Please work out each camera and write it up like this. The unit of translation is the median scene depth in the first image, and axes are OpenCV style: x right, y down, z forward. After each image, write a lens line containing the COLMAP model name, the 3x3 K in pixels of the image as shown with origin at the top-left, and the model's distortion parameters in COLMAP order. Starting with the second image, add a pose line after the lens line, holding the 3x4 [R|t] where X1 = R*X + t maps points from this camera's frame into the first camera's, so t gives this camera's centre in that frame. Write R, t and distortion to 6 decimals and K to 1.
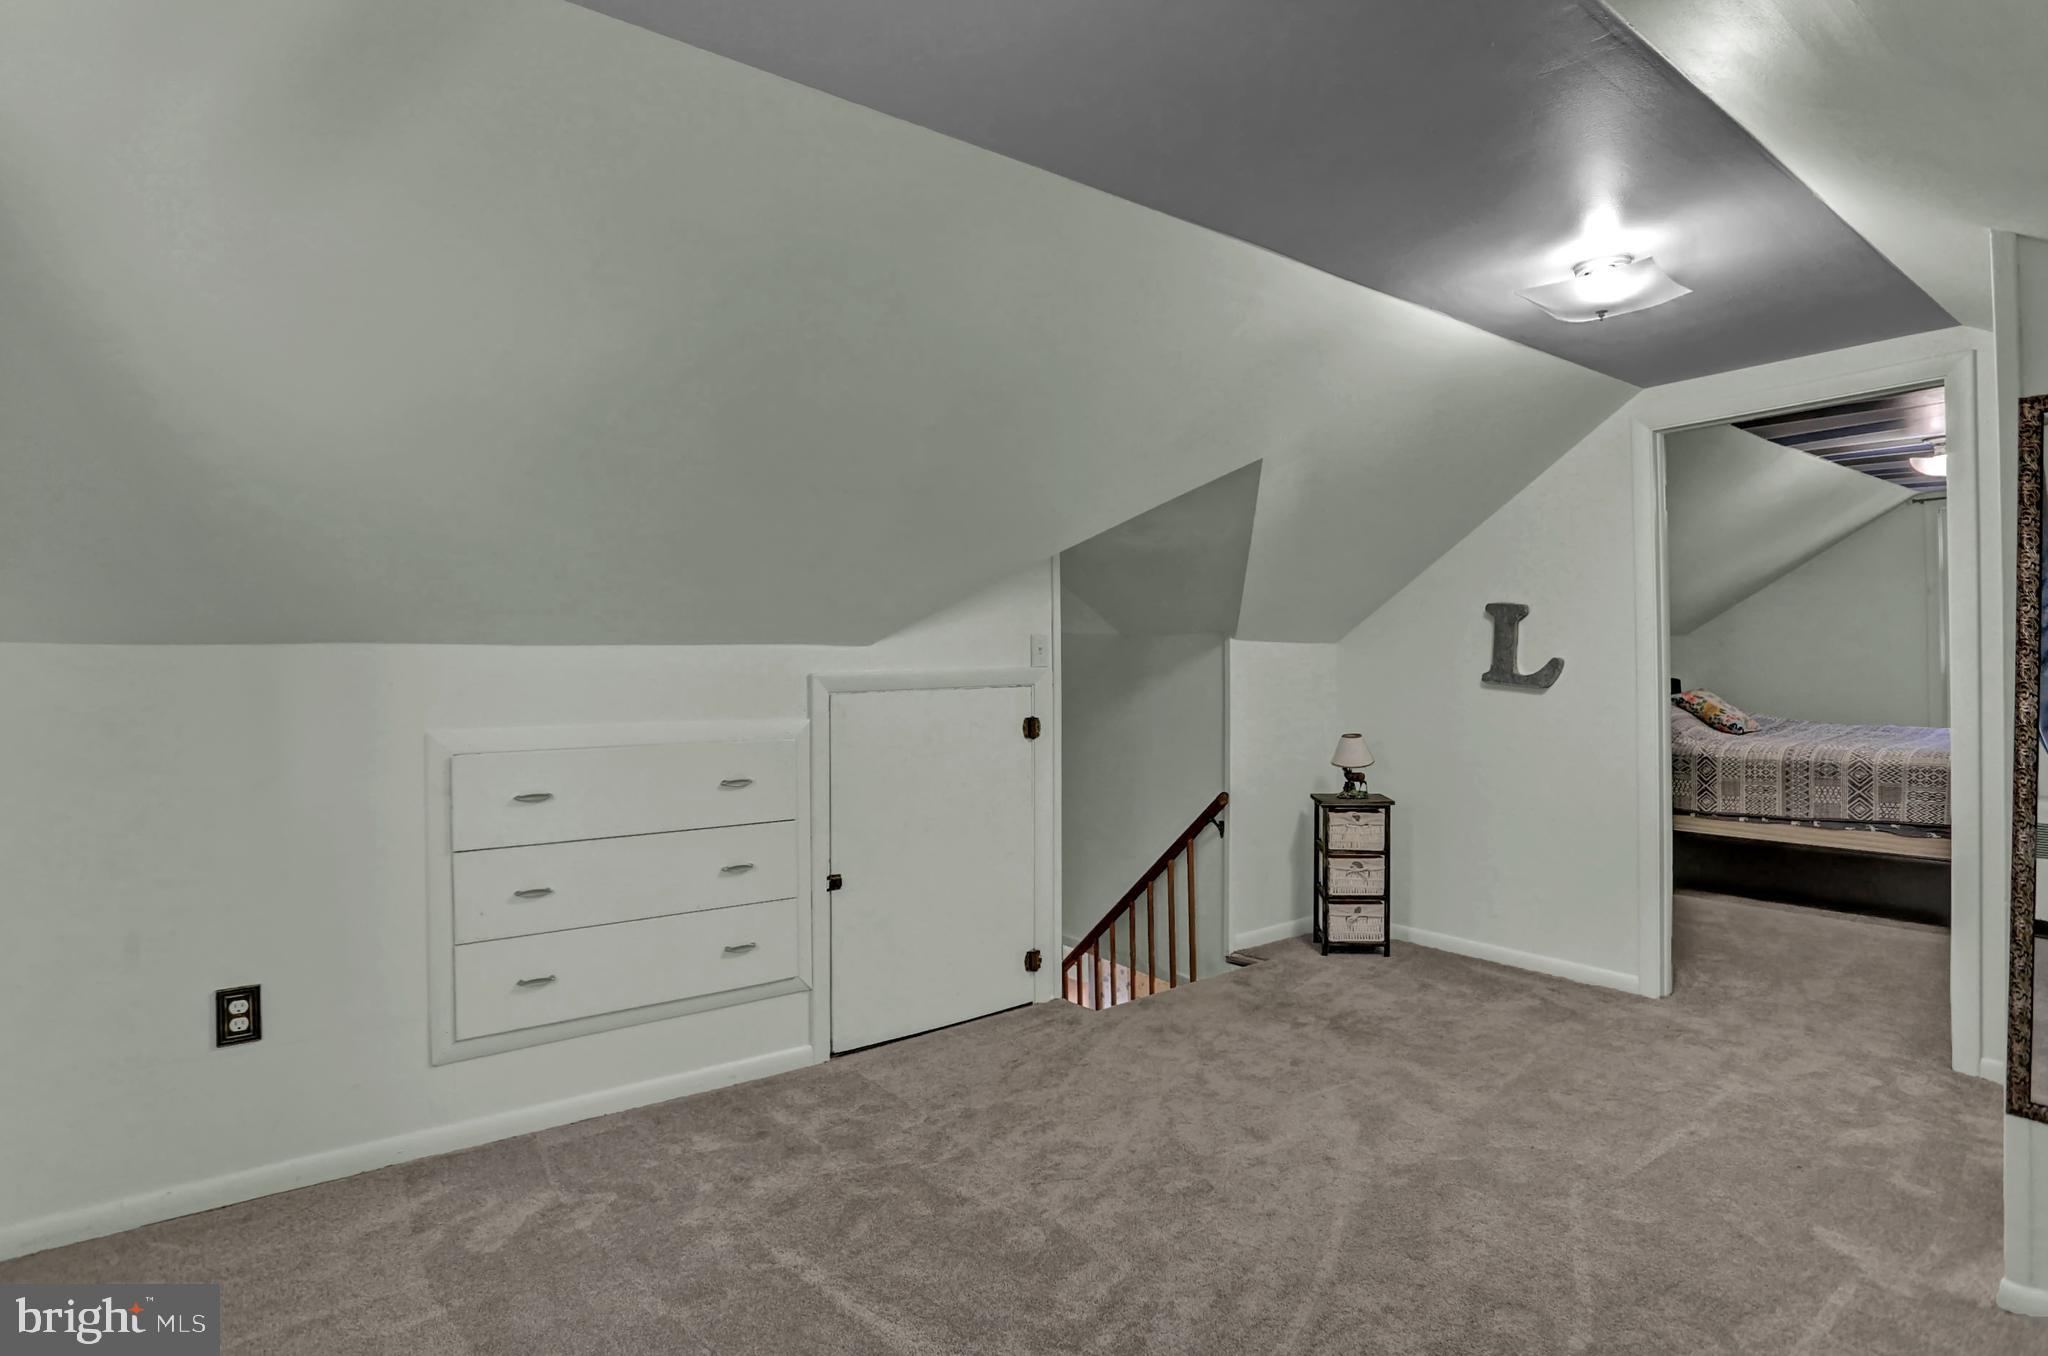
lens RADIAL K [[1017.1, 0, 1002.7], [0, 1017.1, 676.0], [0, 0, 1]] dist [-0.064269, 0.021572]
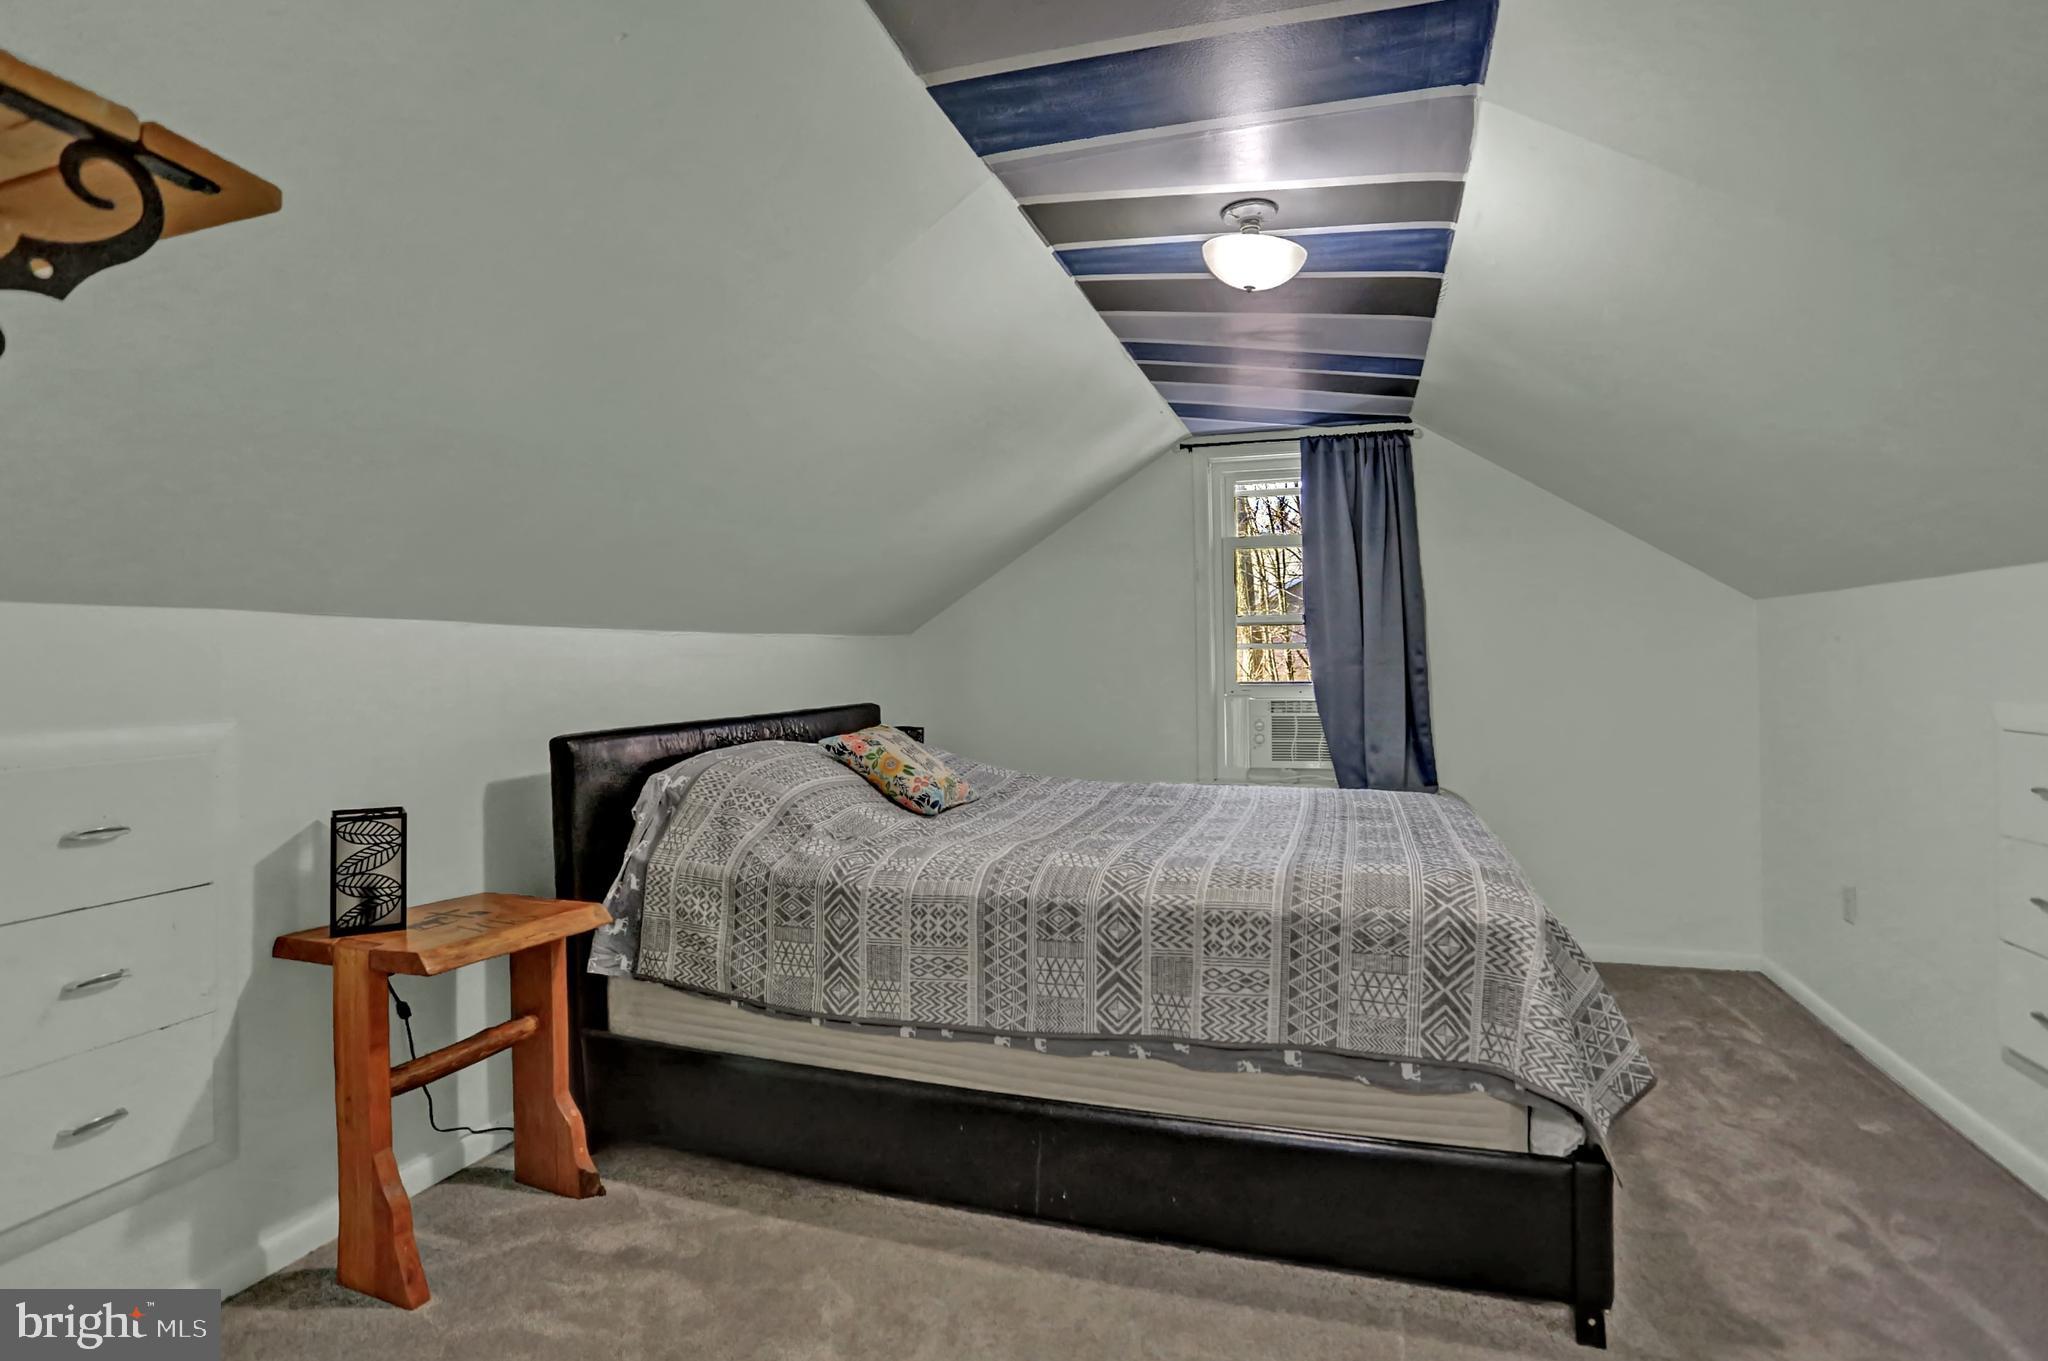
lens RADIAL K [[1017.1, 0, 1029.9], [0, 1017.1, 676.1], [0, 0, 1]] dist [-0.064269, 0.021572]
pose [[0.807500, 0.010381, 0.589776, 0.541732], [-0.003106, 0.999906, -0.013346, -0.007917], [-0.589859, 0.008945, 0.807456, 0.618745]]
